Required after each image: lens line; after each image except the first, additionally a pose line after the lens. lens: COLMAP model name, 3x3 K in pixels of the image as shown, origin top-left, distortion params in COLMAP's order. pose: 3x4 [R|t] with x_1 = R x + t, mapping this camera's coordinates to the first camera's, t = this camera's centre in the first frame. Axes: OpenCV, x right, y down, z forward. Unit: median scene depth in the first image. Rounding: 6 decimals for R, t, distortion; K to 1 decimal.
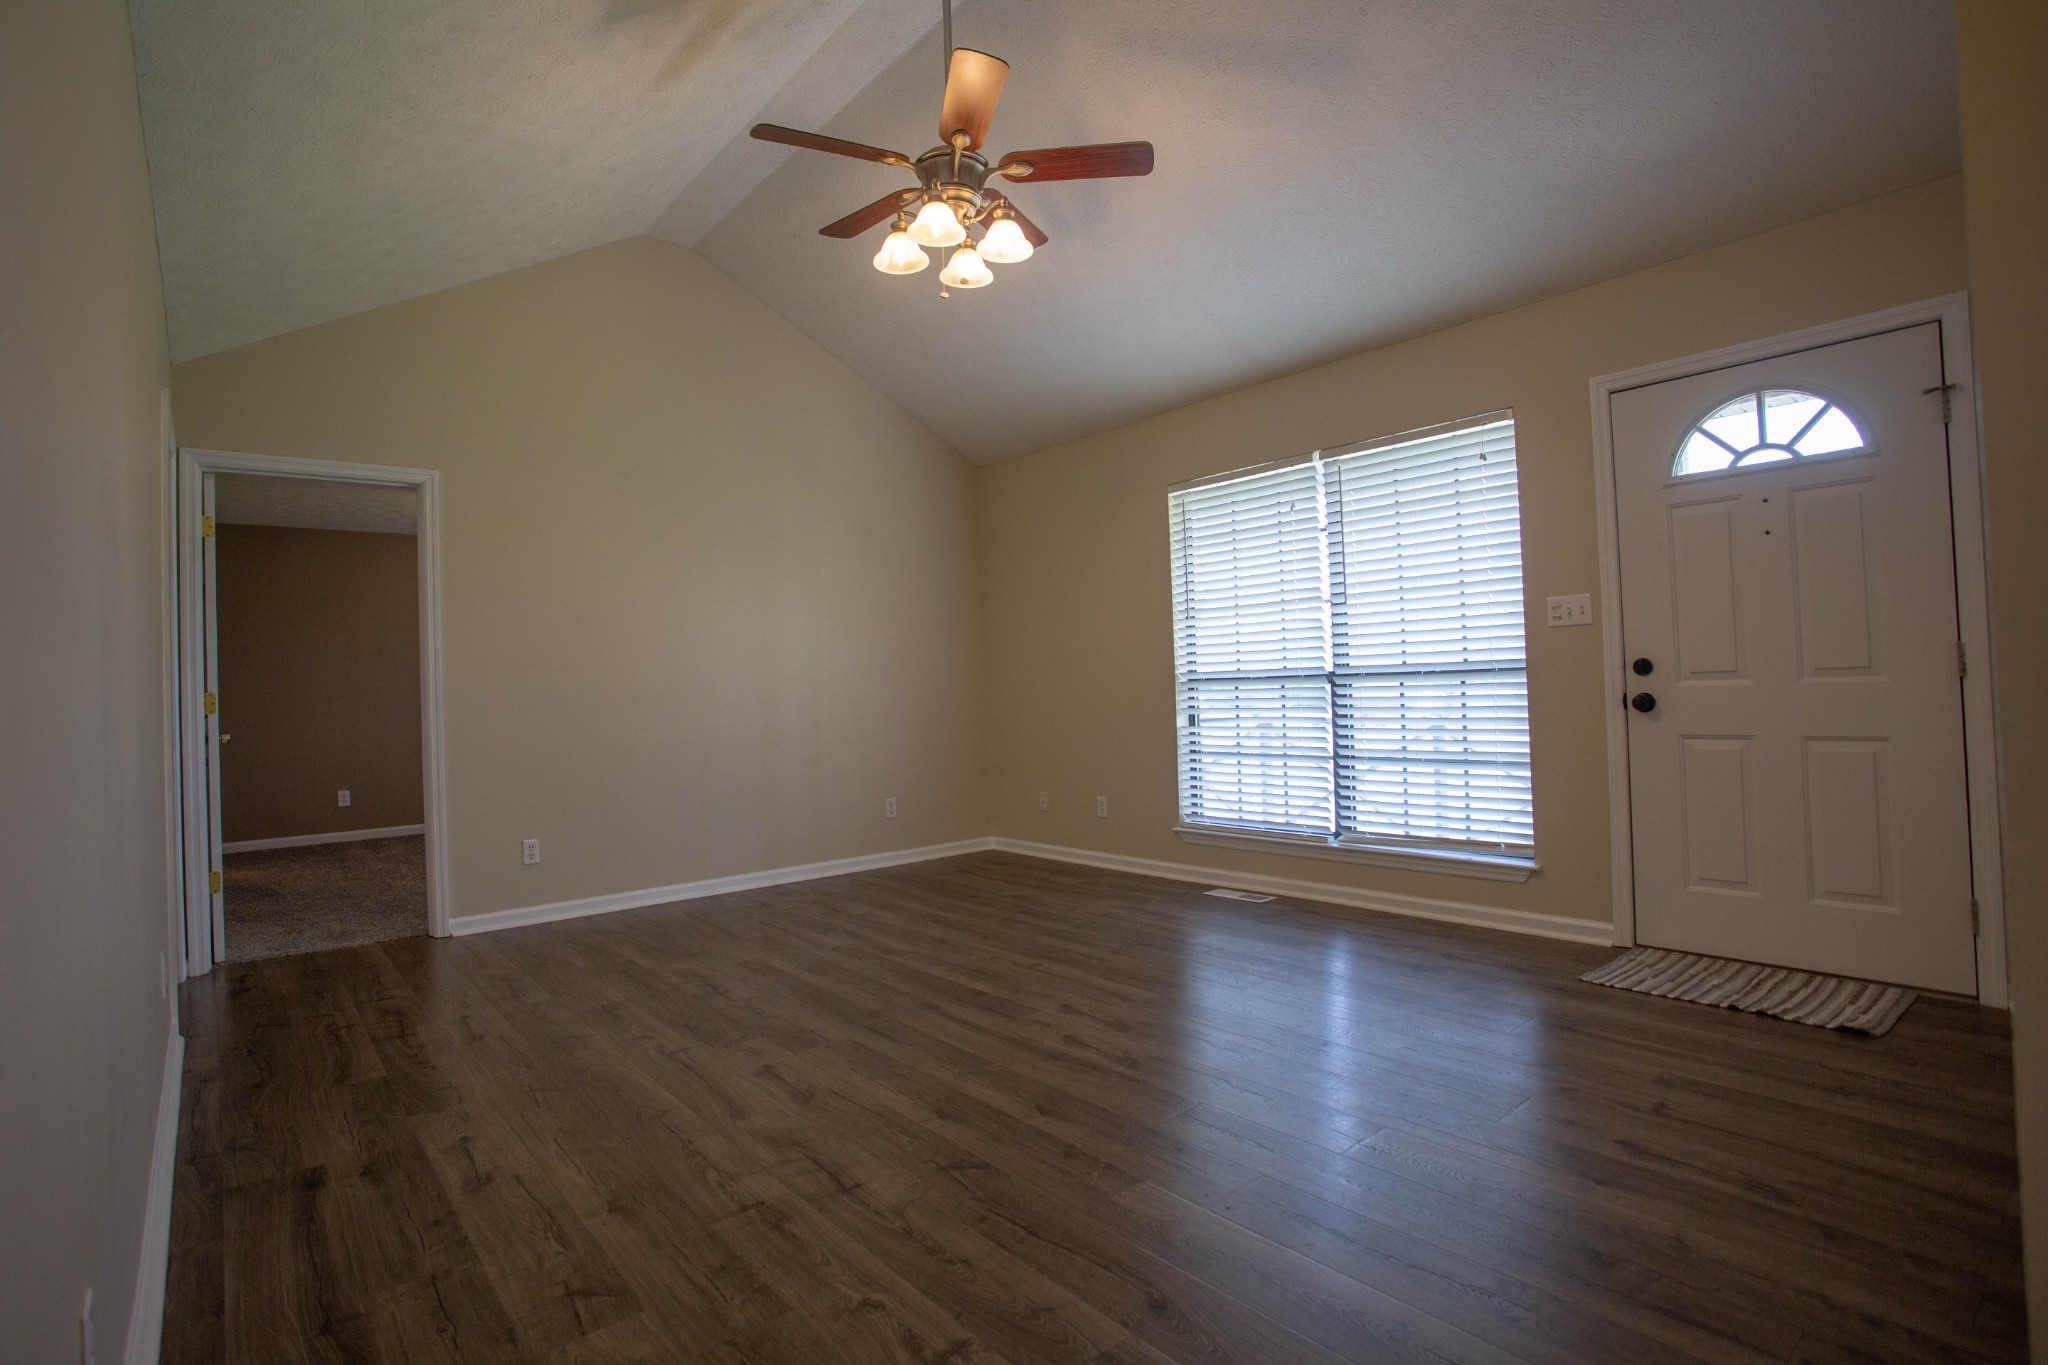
lens RADIAL K [[1009.2, 0, 1006.0], [0, 1009.2, 663.1], [0, 0, 1]] dist [-0.078045, 0.032674]
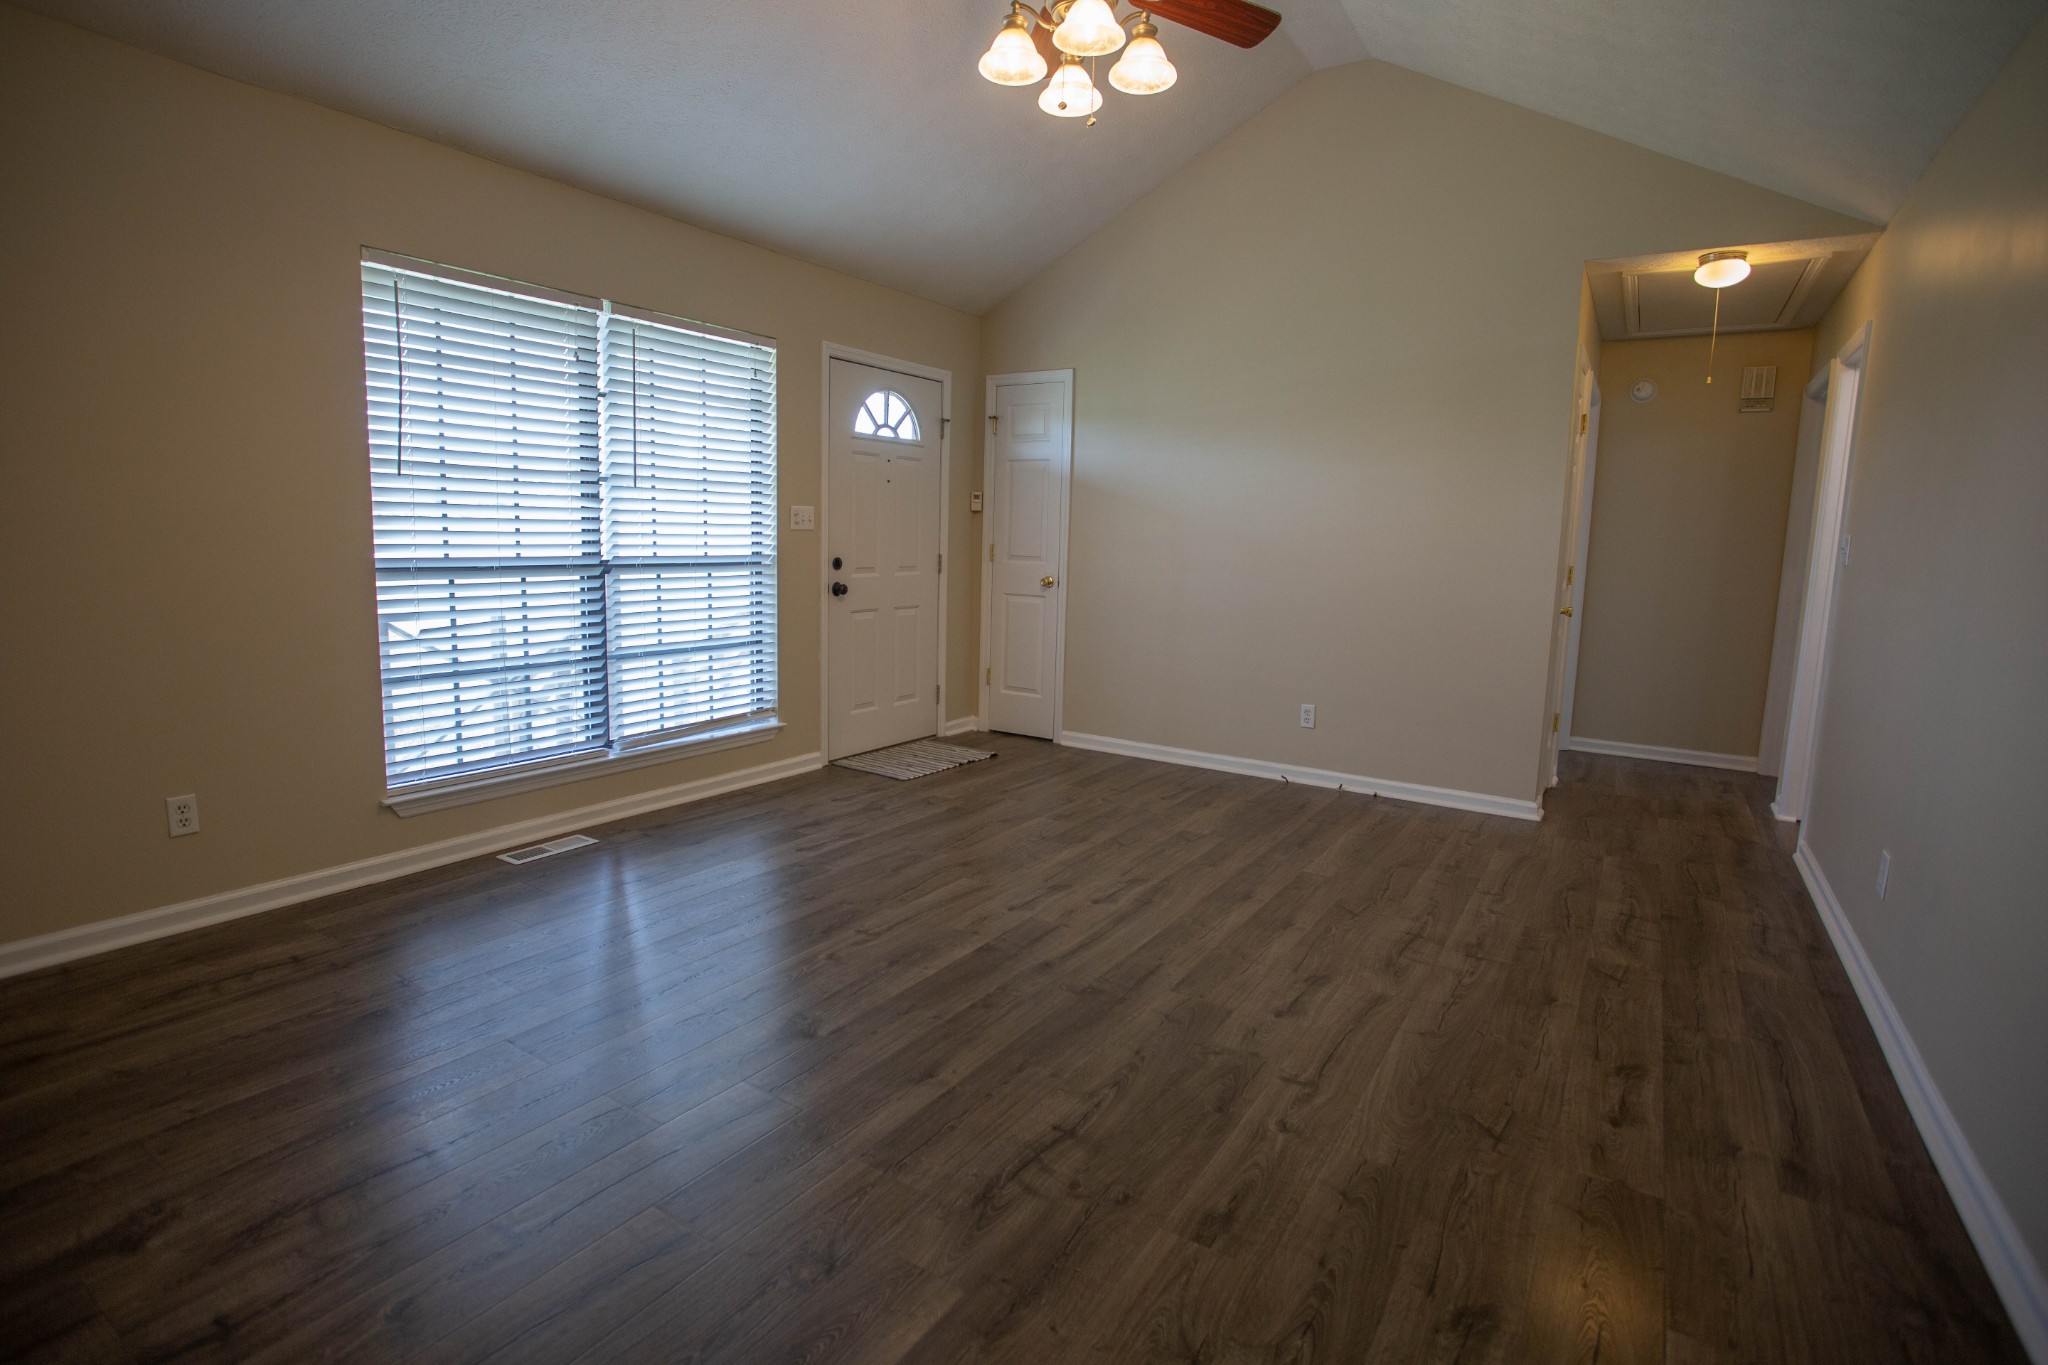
lens RADIAL K [[1009.2, 0, 1006.0], [0, 1009.2, 663.1], [0, 0, 1]] dist [-0.078045, 0.032674]
pose [[-0.303330, -0.093979, 0.948240, -0.913699], [-0.033619, 0.995561, 0.087914, 0.012044], [-0.952292, -0.005212, -0.305142, 1.387526]]
